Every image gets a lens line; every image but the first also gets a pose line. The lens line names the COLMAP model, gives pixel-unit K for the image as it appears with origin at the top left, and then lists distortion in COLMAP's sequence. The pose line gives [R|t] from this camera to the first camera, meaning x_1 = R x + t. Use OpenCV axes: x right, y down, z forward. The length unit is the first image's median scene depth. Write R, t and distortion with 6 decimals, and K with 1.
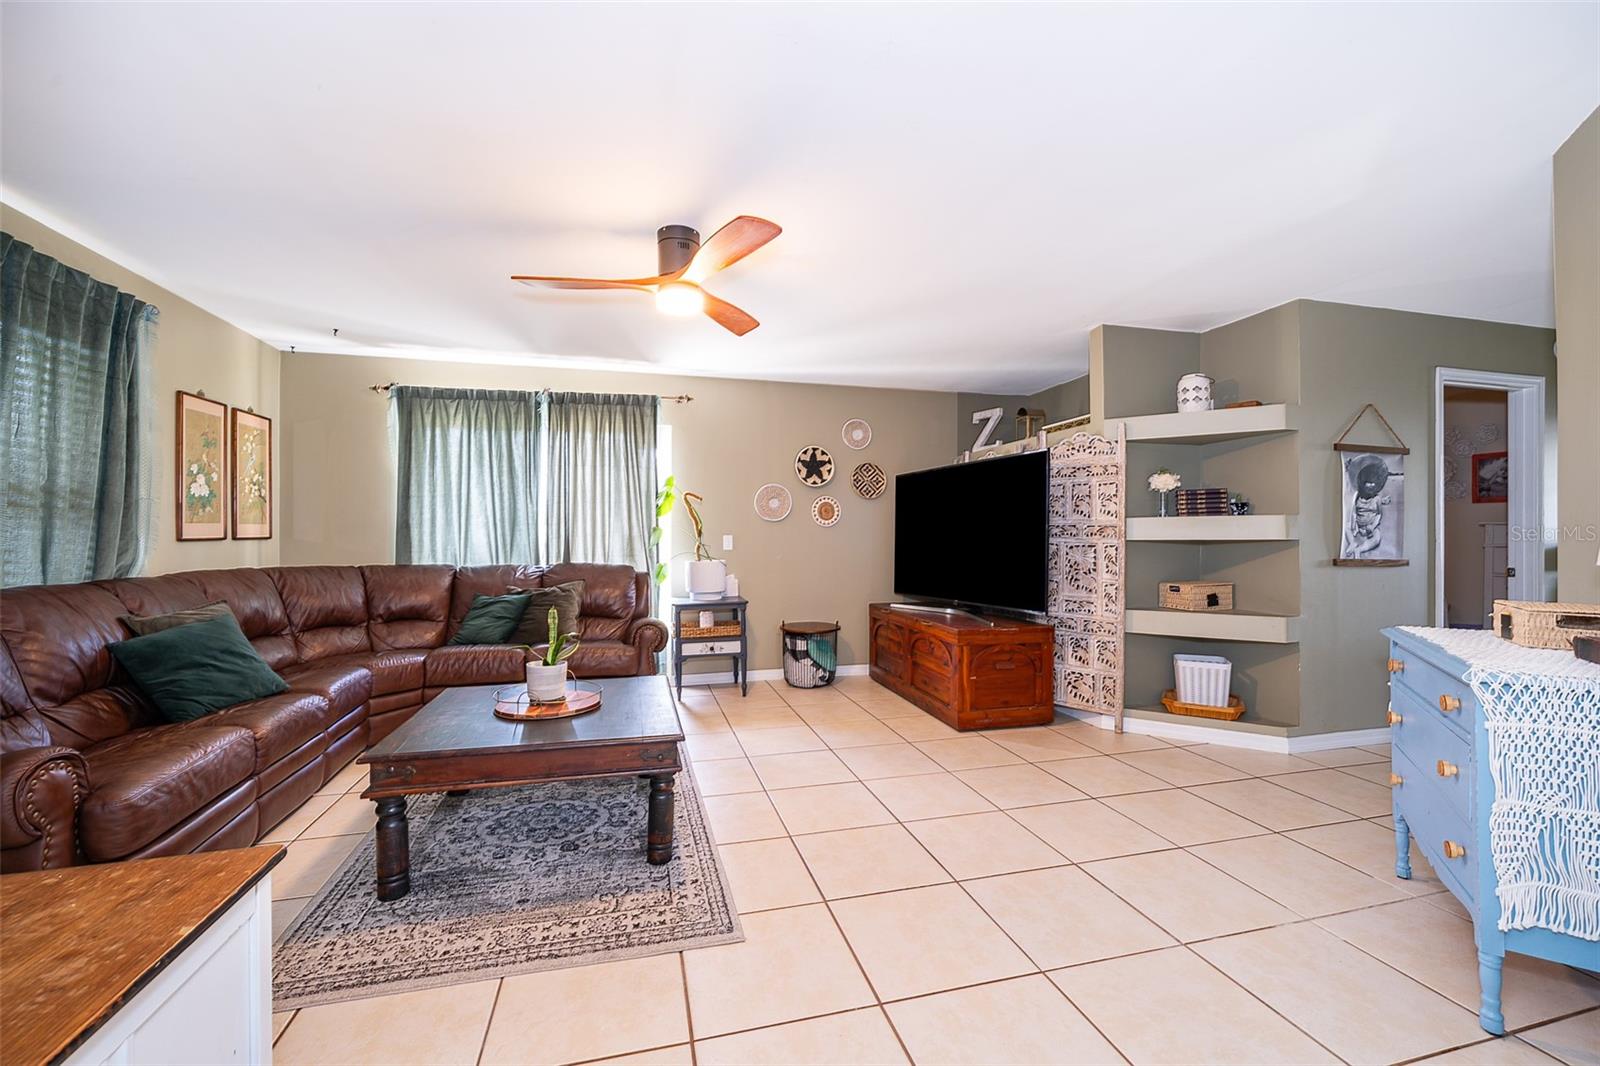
lens RADIAL K [[657.2, 0, 796.0], [0, 657.2, 531.1], [0, 0, 1]] dist [-0.003755, 0.000731]
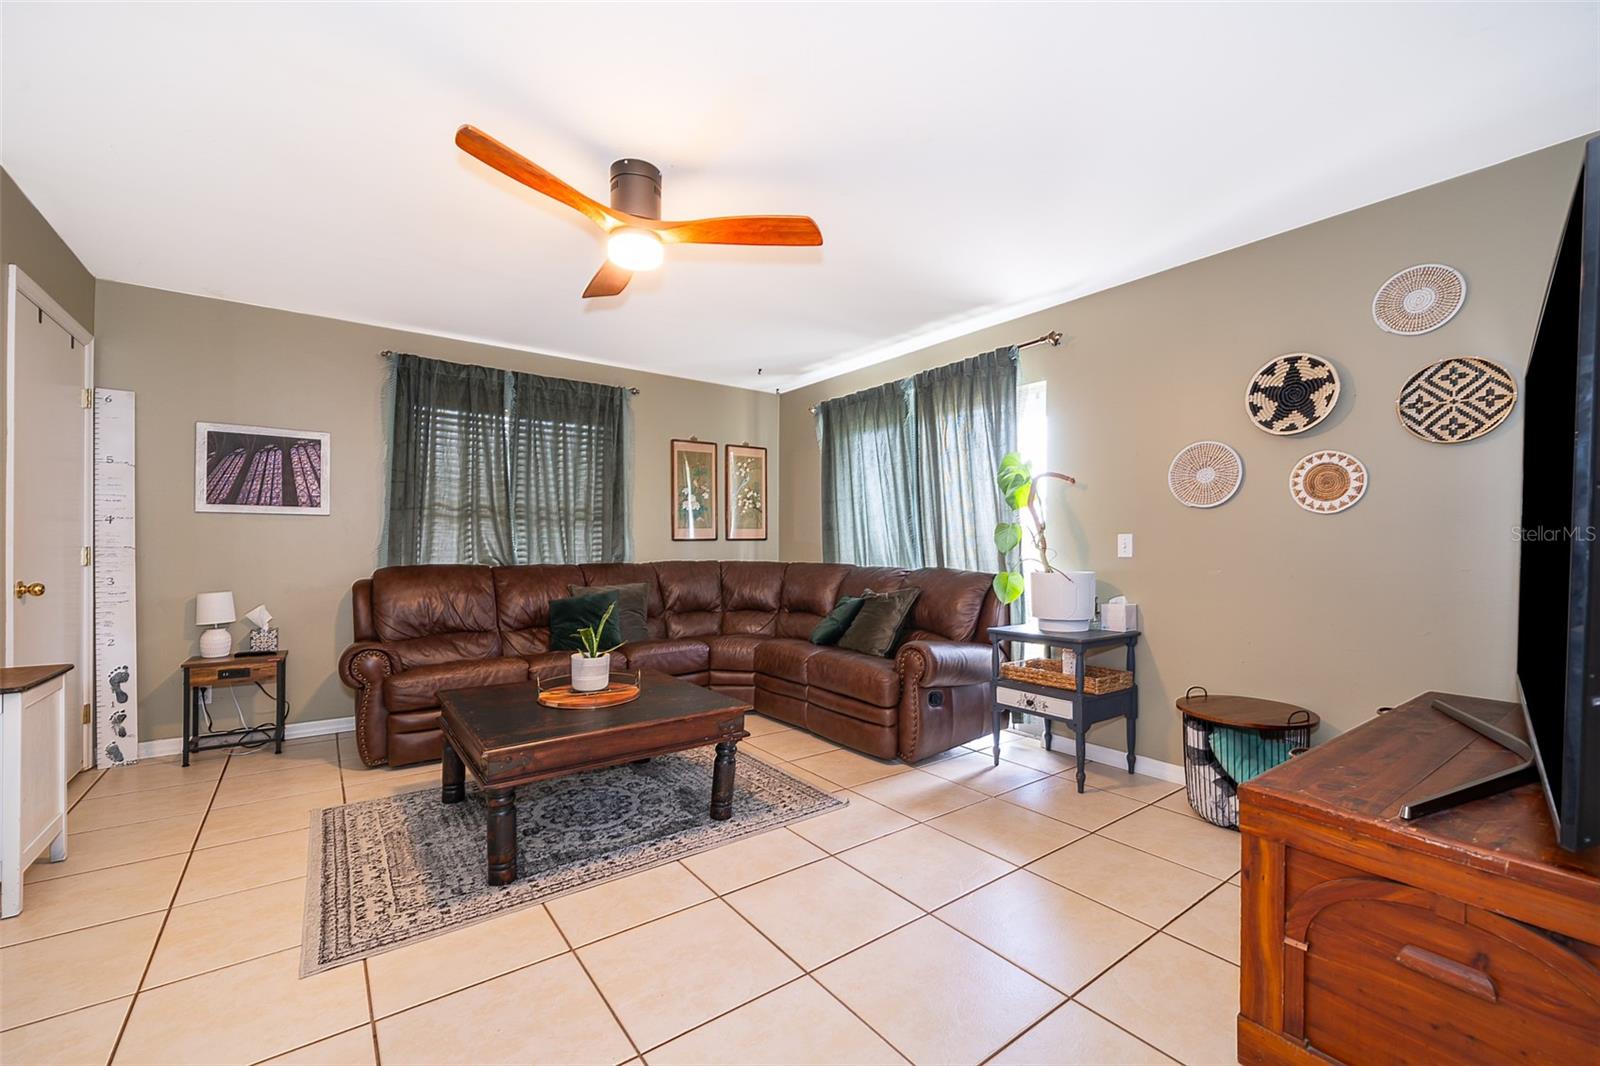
lens RADIAL K [[657.2, 0, 792.5], [0, 657.2, 543.3], [0, 0, 1]] dist [-0.003755, 0.000731]
pose [[0.365388, 0.001733, -0.930854, 0.407120], [0.006017, 0.999973, 0.004223, 0.012013], [0.930836, -0.007144, 0.365368, 0.529964]]
